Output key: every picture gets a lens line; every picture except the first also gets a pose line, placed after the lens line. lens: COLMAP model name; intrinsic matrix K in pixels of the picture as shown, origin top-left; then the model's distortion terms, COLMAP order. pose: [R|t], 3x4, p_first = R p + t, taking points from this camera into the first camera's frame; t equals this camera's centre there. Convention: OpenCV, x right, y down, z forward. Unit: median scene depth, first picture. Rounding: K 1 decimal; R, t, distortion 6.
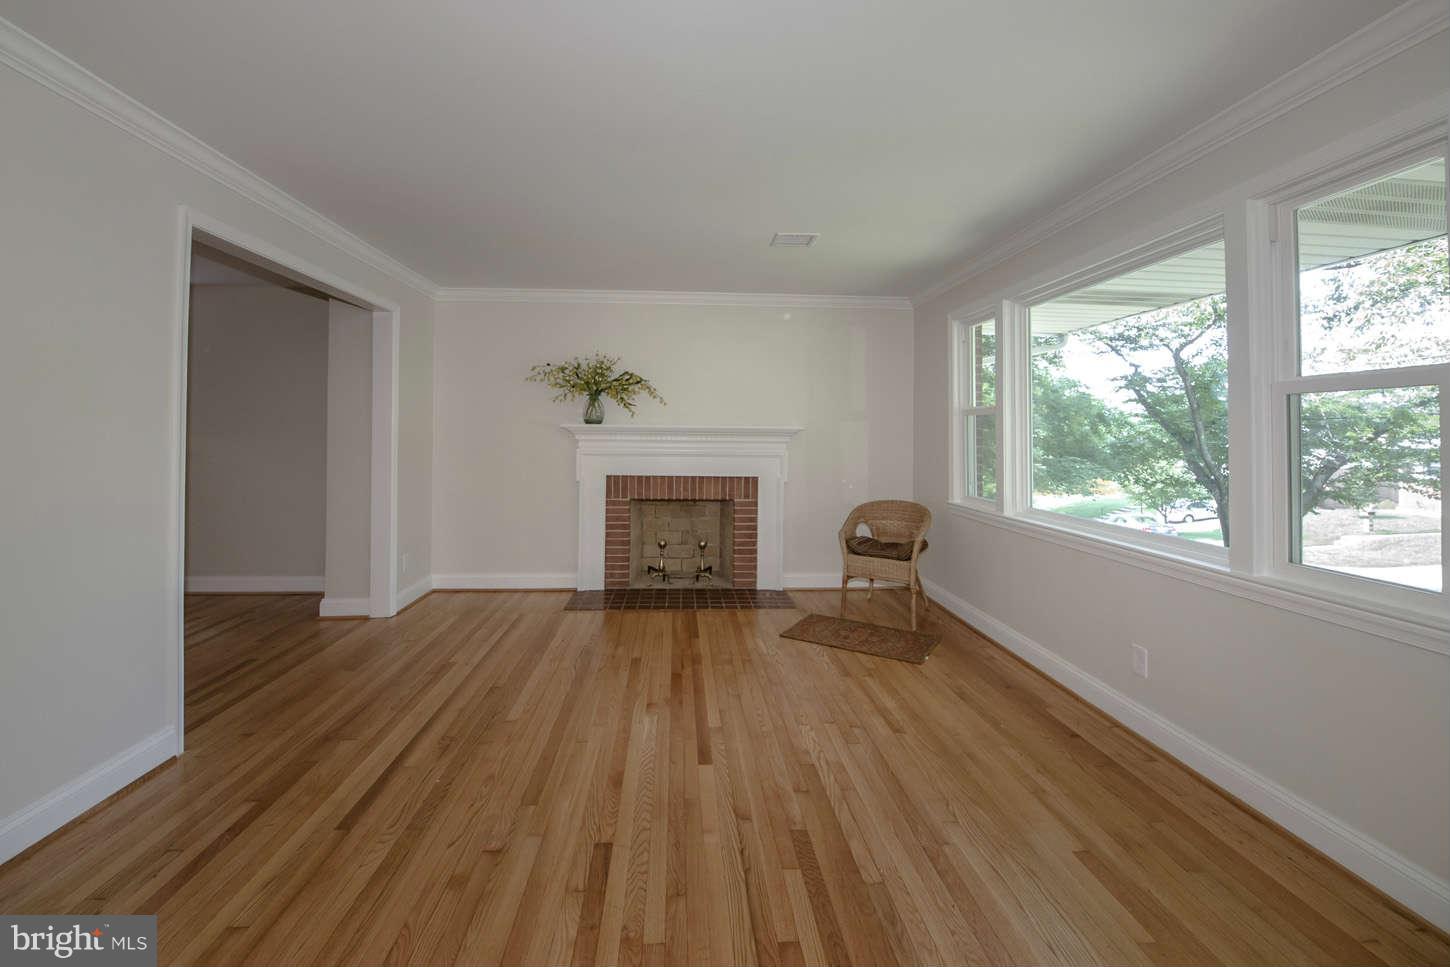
lens RADIAL K [[587.9, 0, 712.7], [0, 587.9, 428.0], [0, 0, 1]] dist [0.001288, 0.000112]
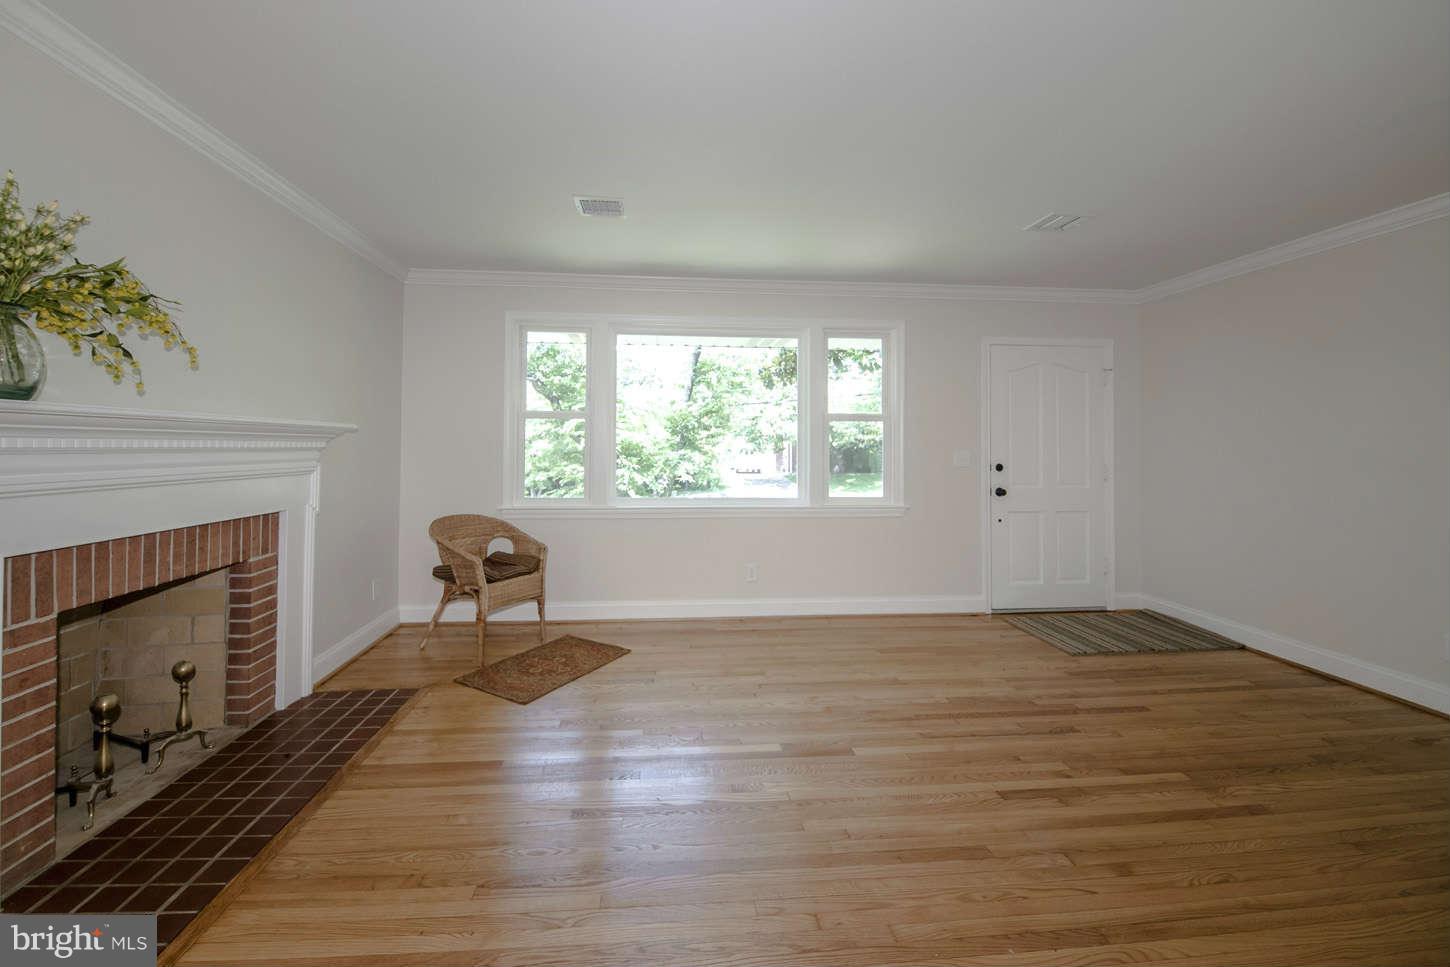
lens RADIAL K [[587.9, 0, 712.7], [0, 587.9, 428.0], [0, 0, 1]] dist [0.001288, 0.000112]
pose [[-0.022304, 0.024147, 0.999460, -0.508724], [-0.009992, 0.999653, -0.024375, 0.012478], [-0.999701, -0.010530, -0.022055, 0.606079]]
